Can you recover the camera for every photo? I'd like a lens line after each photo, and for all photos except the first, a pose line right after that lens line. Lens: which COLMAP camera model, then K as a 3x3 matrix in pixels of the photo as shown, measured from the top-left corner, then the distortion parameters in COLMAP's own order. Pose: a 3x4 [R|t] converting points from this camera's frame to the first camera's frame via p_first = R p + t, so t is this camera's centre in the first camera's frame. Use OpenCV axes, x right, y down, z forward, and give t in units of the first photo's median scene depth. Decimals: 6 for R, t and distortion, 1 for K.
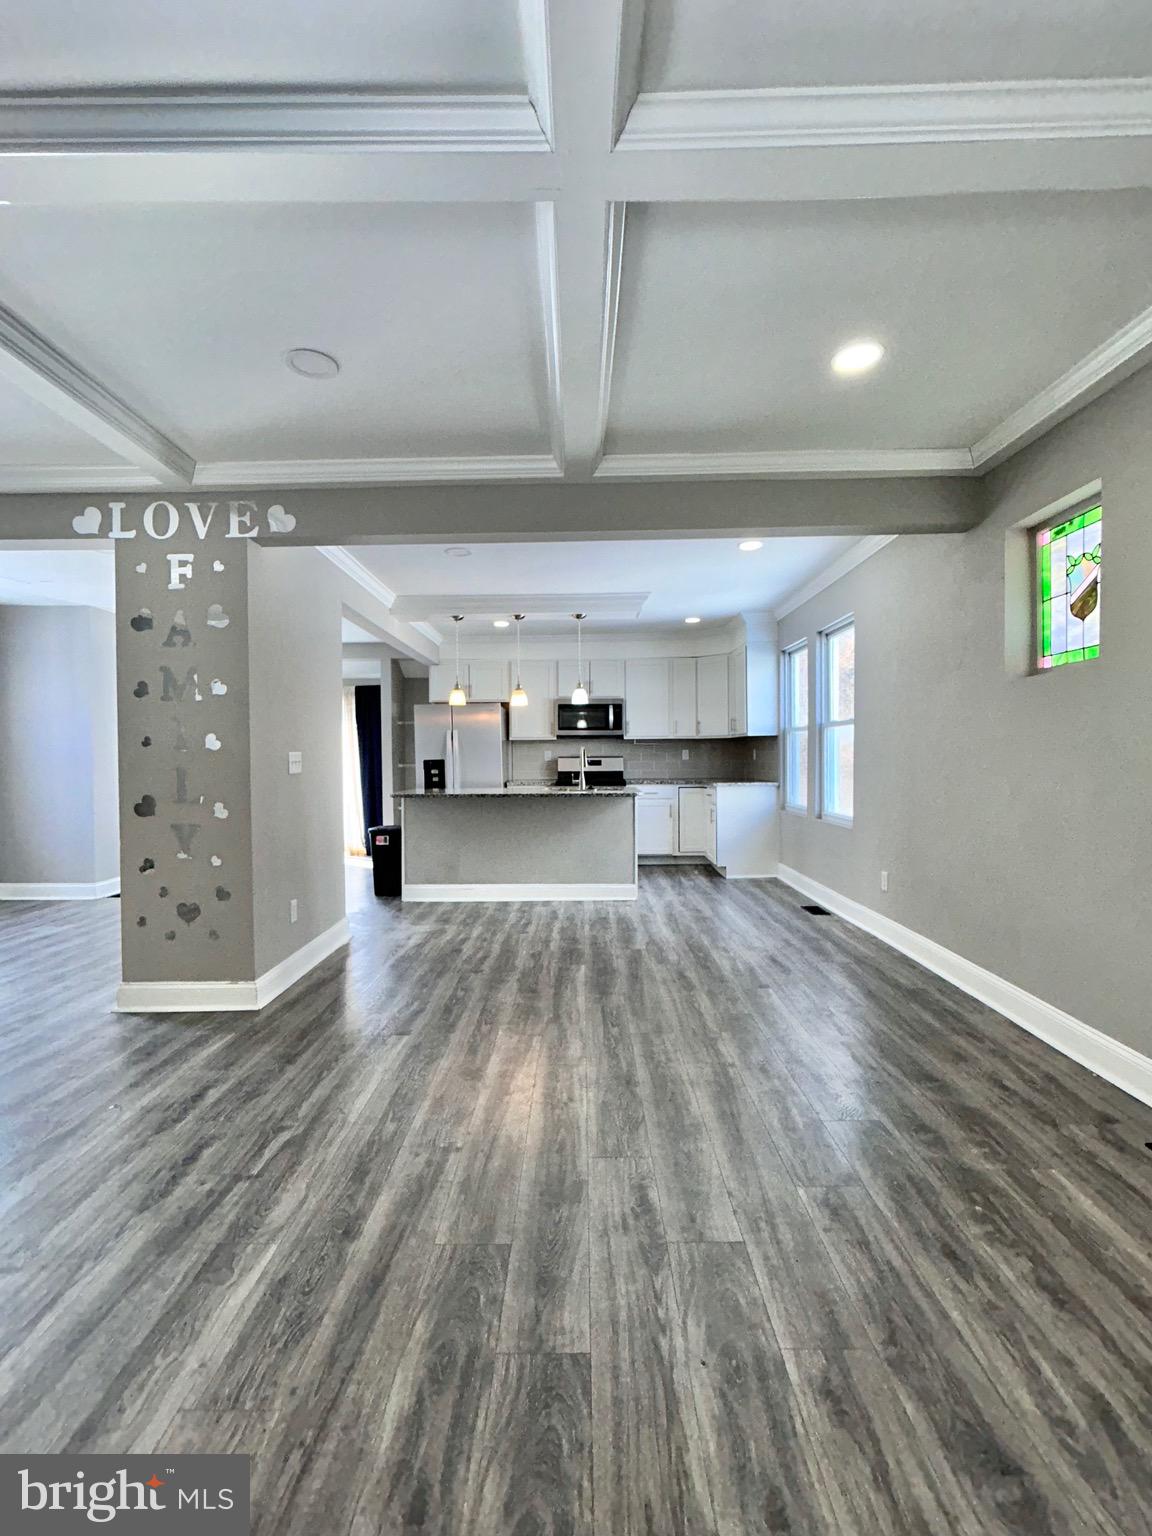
lens RADIAL K [[687.2, 0, 573.1], [0, 687.2, 769.0], [0, 0, 1]] dist [0.000667, 0.000096]
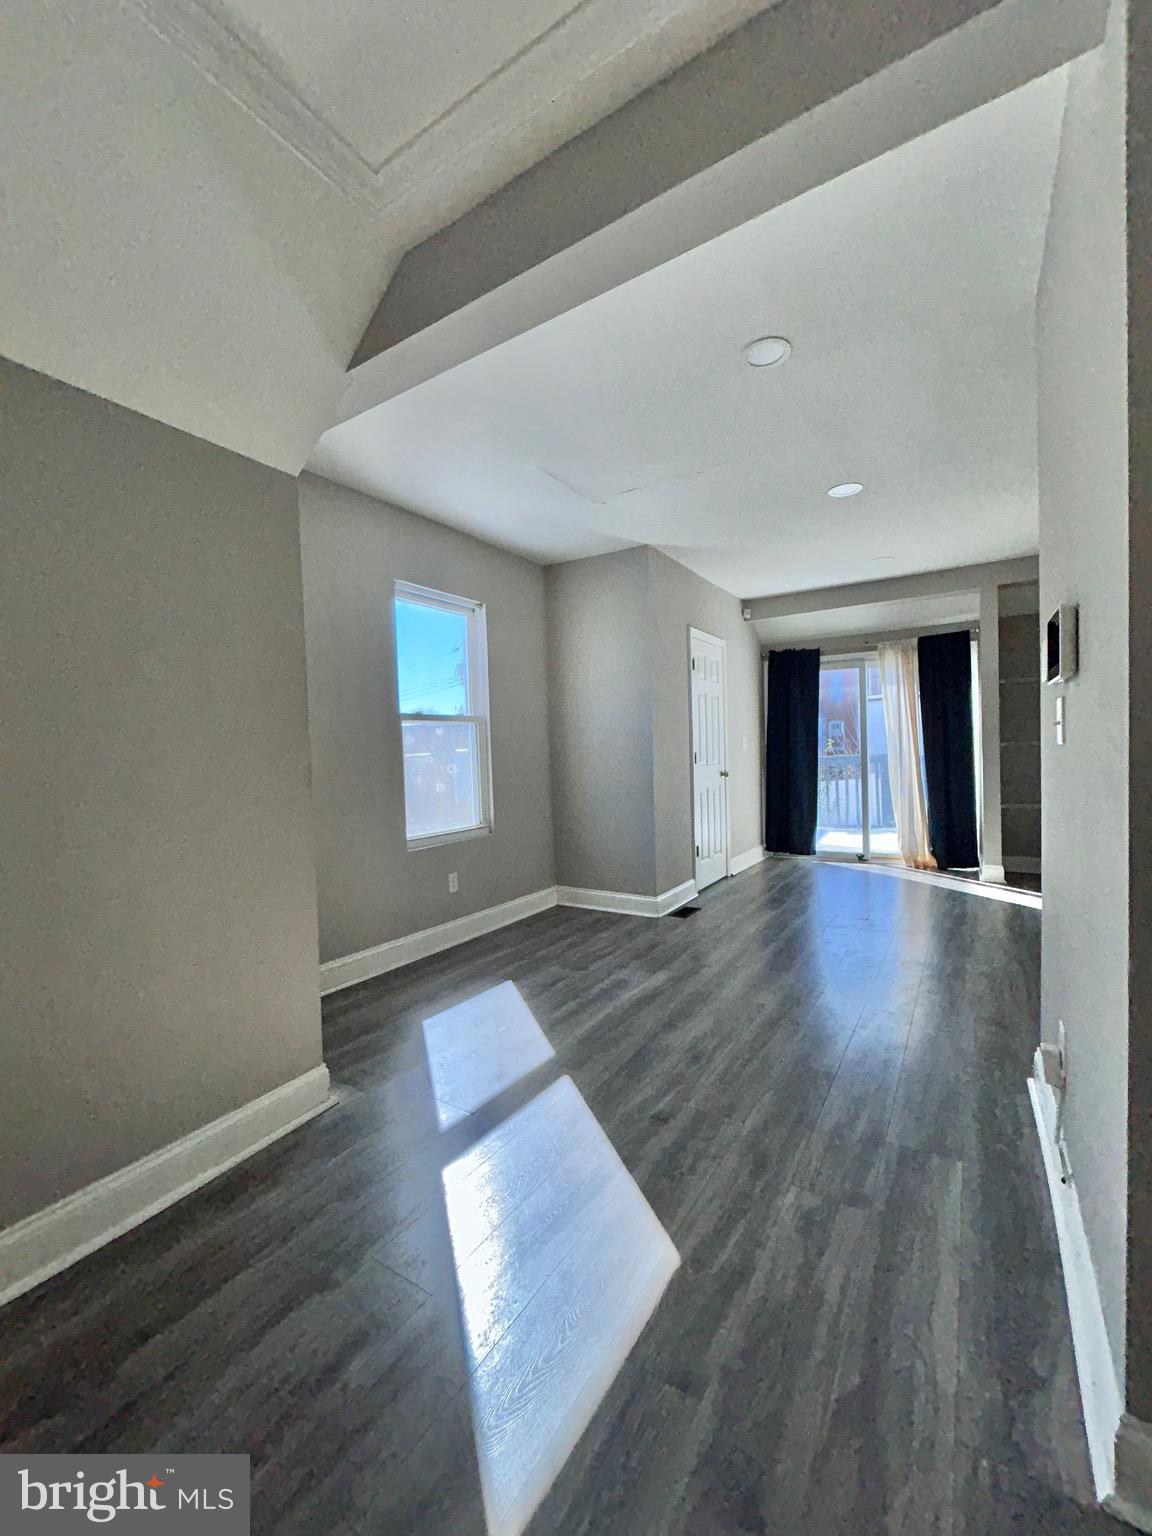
lens RADIAL K [[618.3, 0, 577.0], [0, 618.3, 769.2], [0, 0, 1]] dist [-0.000514, 0.000280]
pose [[0.849402, -0.002402, -0.527742, -0.725866], [0.012823, 0.999788, 0.016088, 0.012969], [0.527591, -0.020433, 0.849253, 0.643830]]
